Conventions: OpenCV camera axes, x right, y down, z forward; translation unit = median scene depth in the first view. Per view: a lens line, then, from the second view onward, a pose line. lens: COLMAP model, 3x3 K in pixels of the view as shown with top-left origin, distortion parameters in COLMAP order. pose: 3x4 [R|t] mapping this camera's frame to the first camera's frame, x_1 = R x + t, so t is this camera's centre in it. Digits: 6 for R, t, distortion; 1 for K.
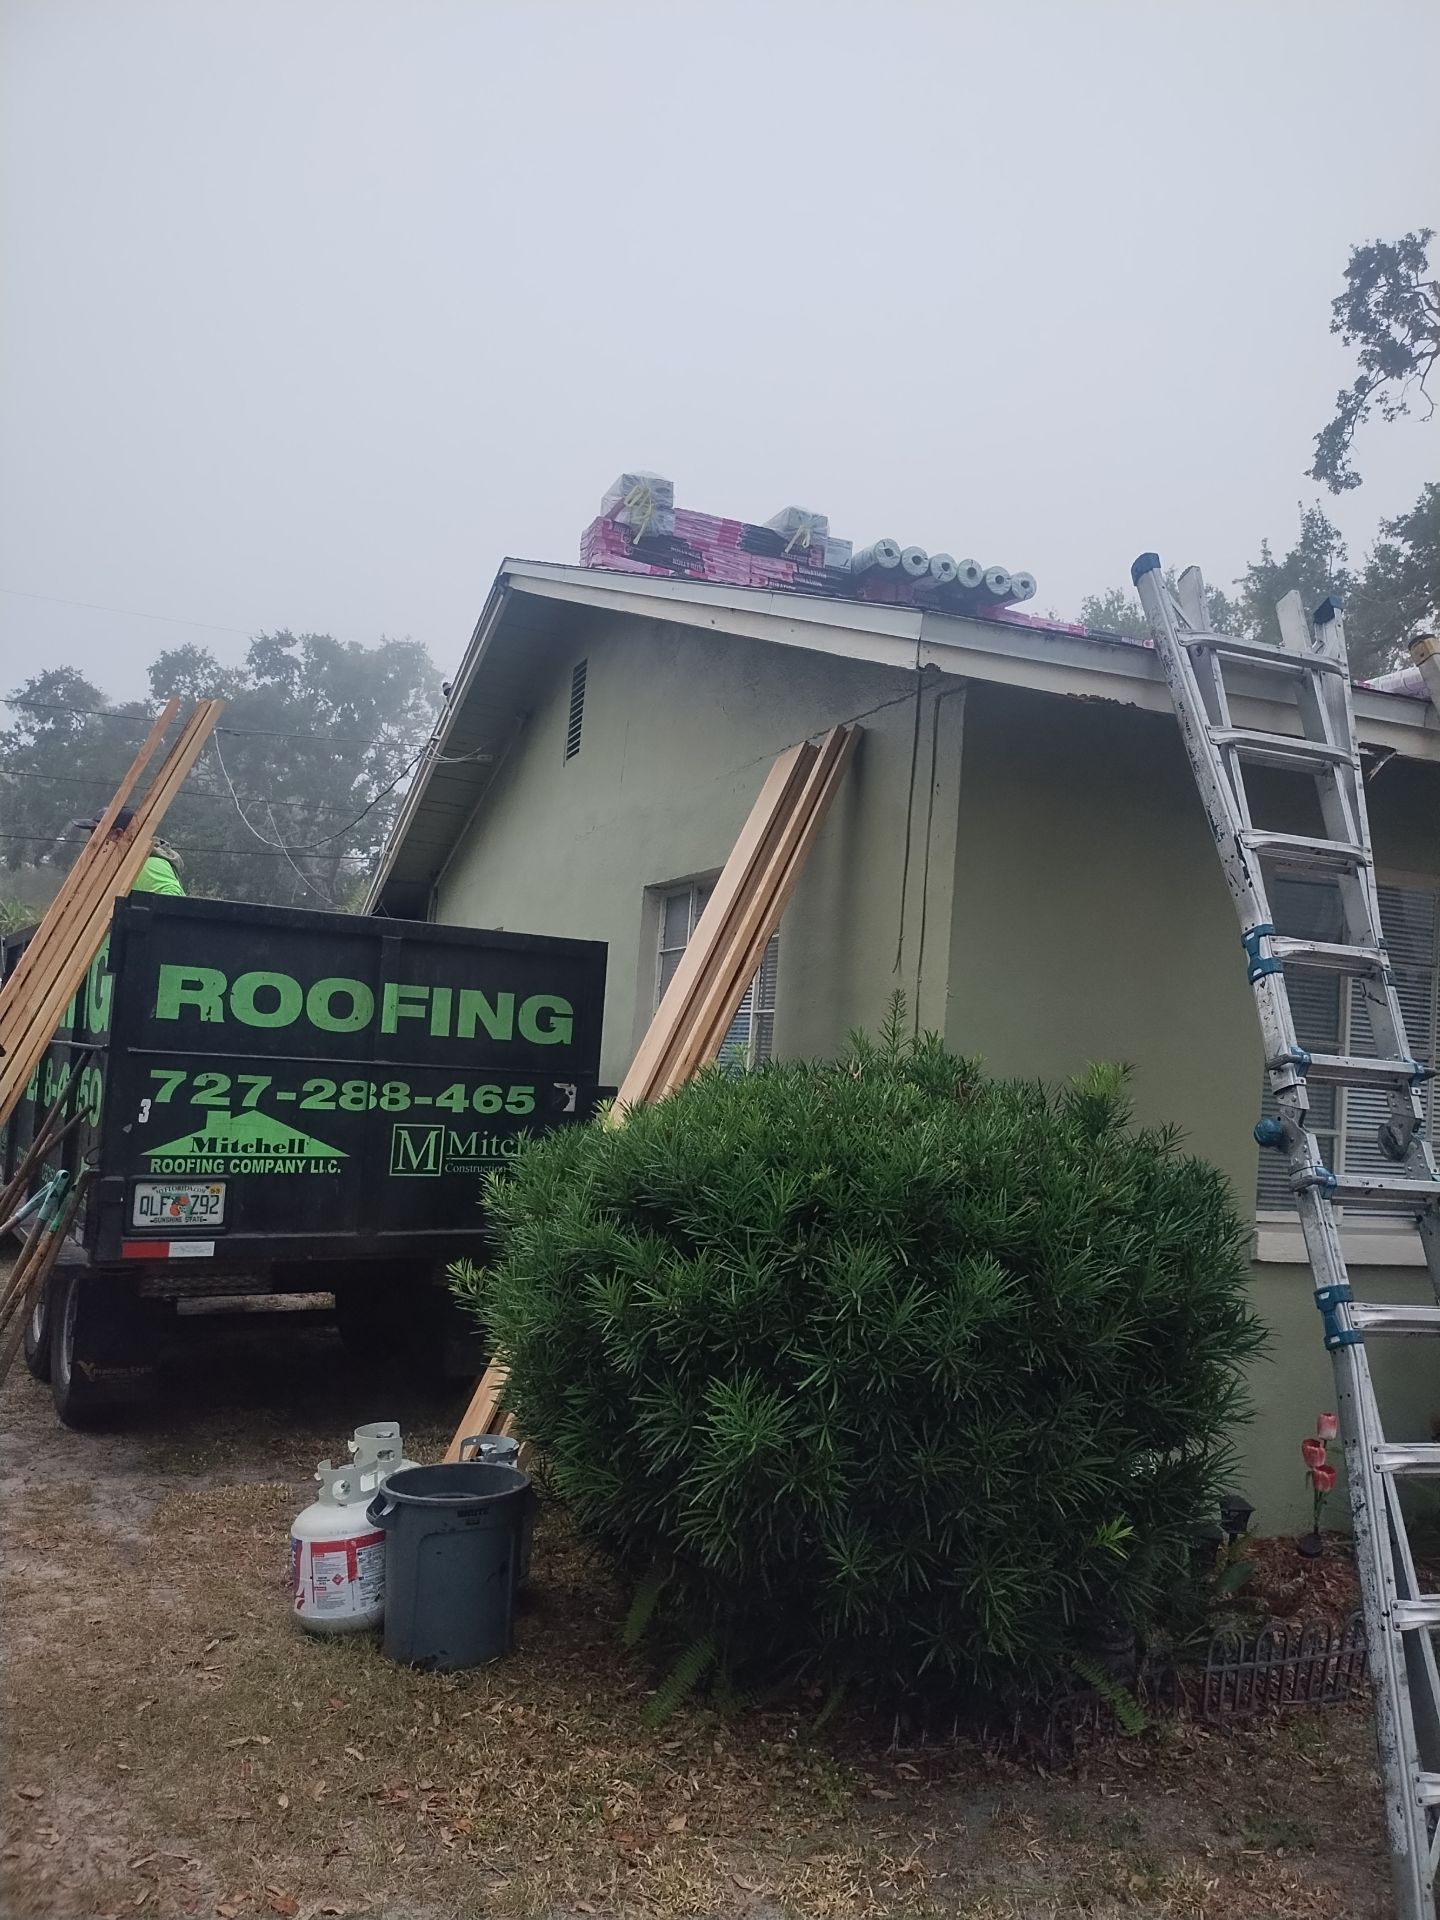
lens RADIAL K [[1469.1, 0, 717.0], [0, 1469.1, 972.9], [0, 0, 1]] dist [0.036152, -0.009768]
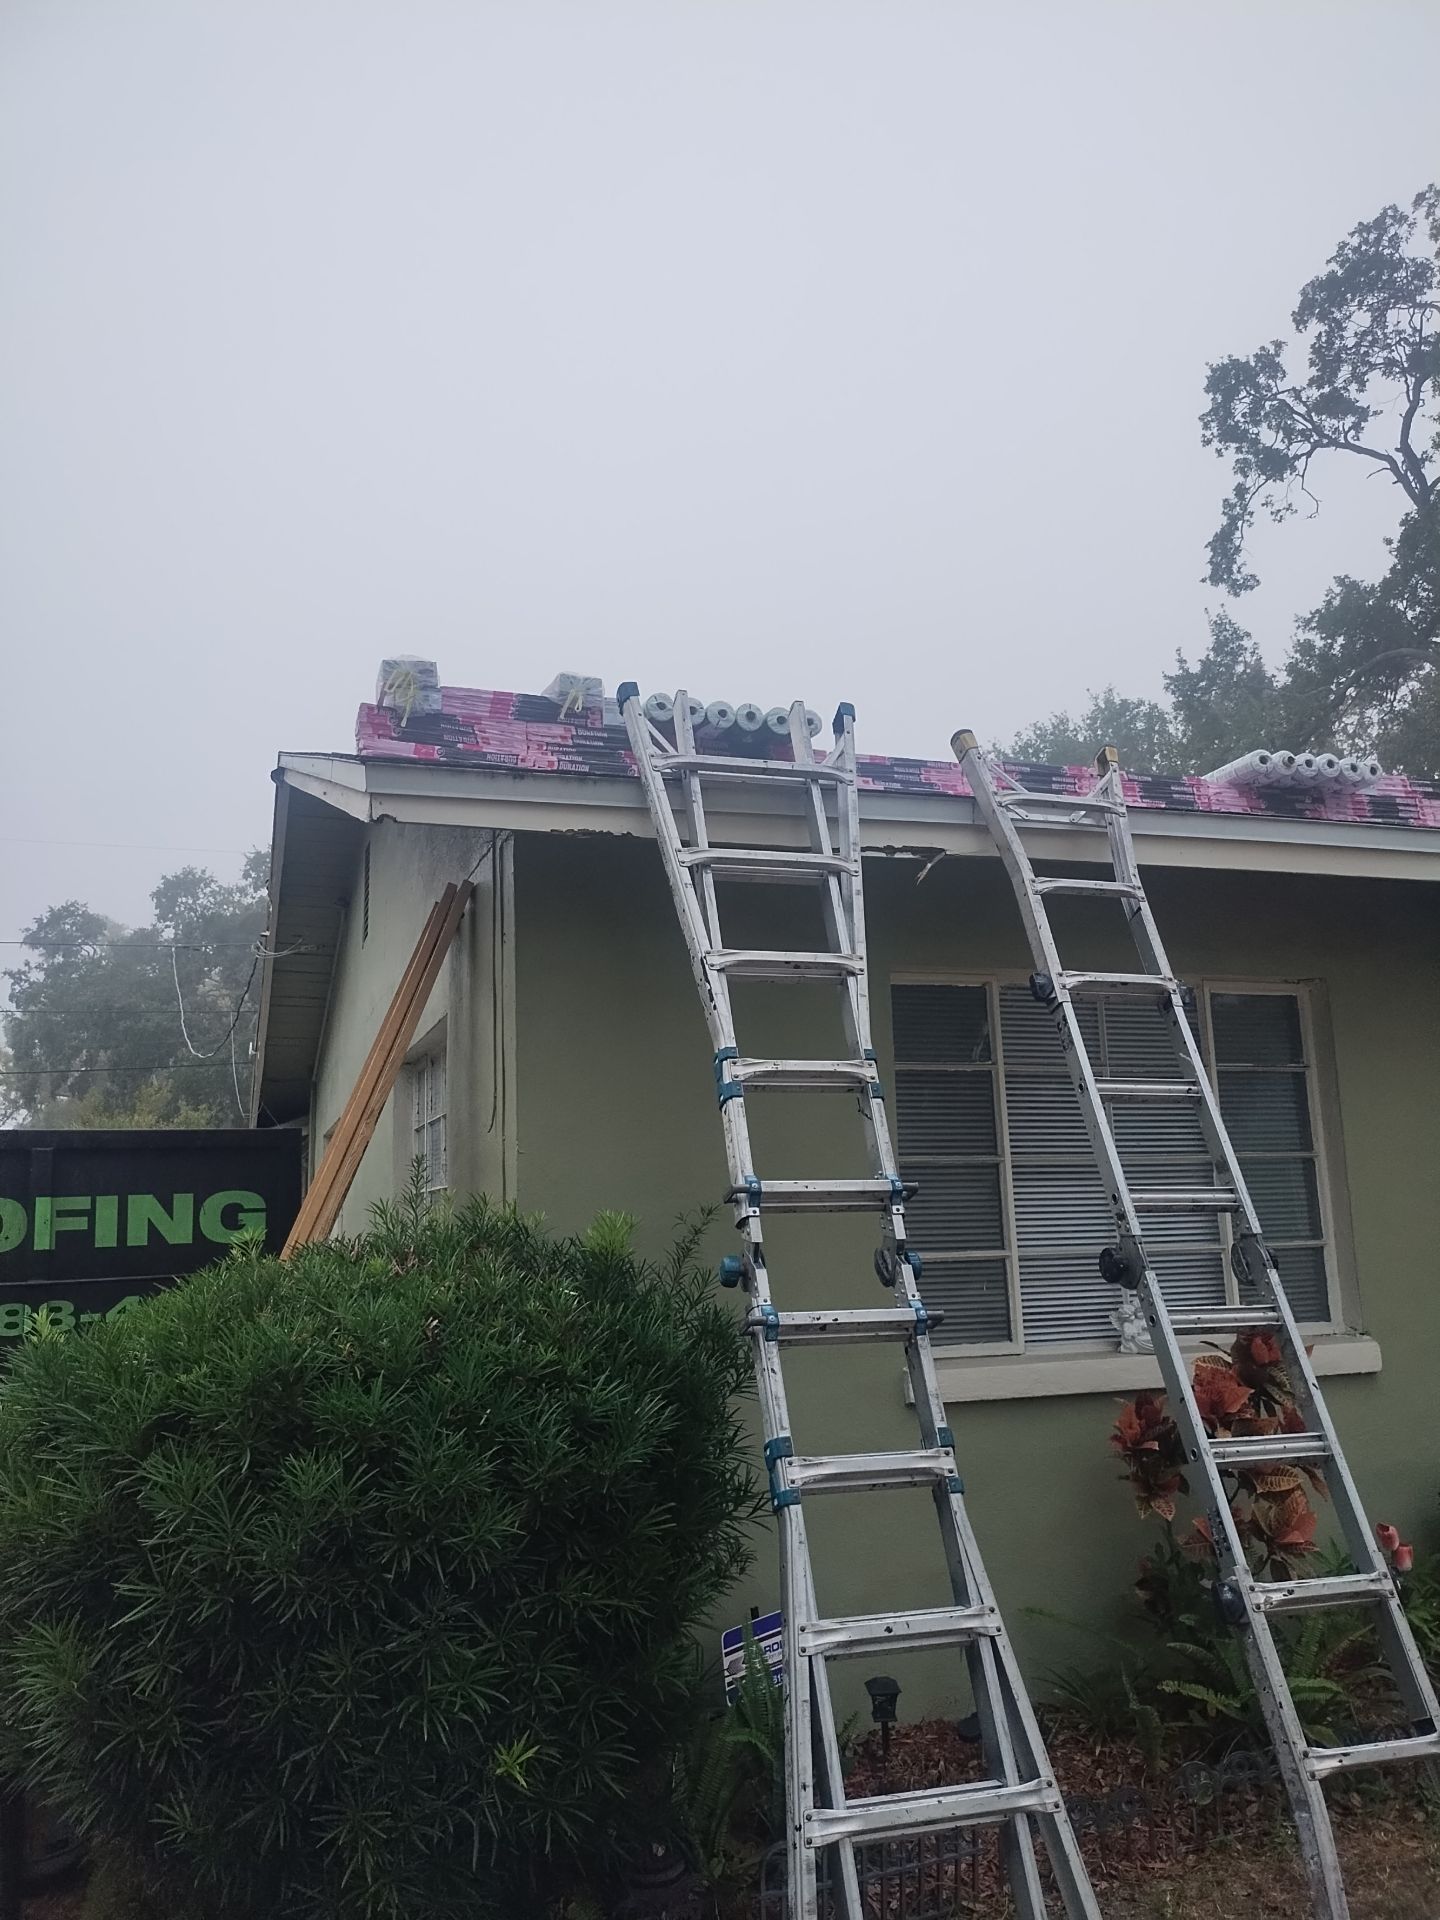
lens RADIAL K [[1468.1, 0, 724.8], [0, 1468.1, 958.3], [0, 0, 1]] dist [0.091517, -0.114419]
pose [[0.993615, -0.107600, -0.033928, 0.176876], [0.102820, 0.987401, -0.120280, 0.010363], [0.046443, 0.116024, 0.992160, 0.025373]]
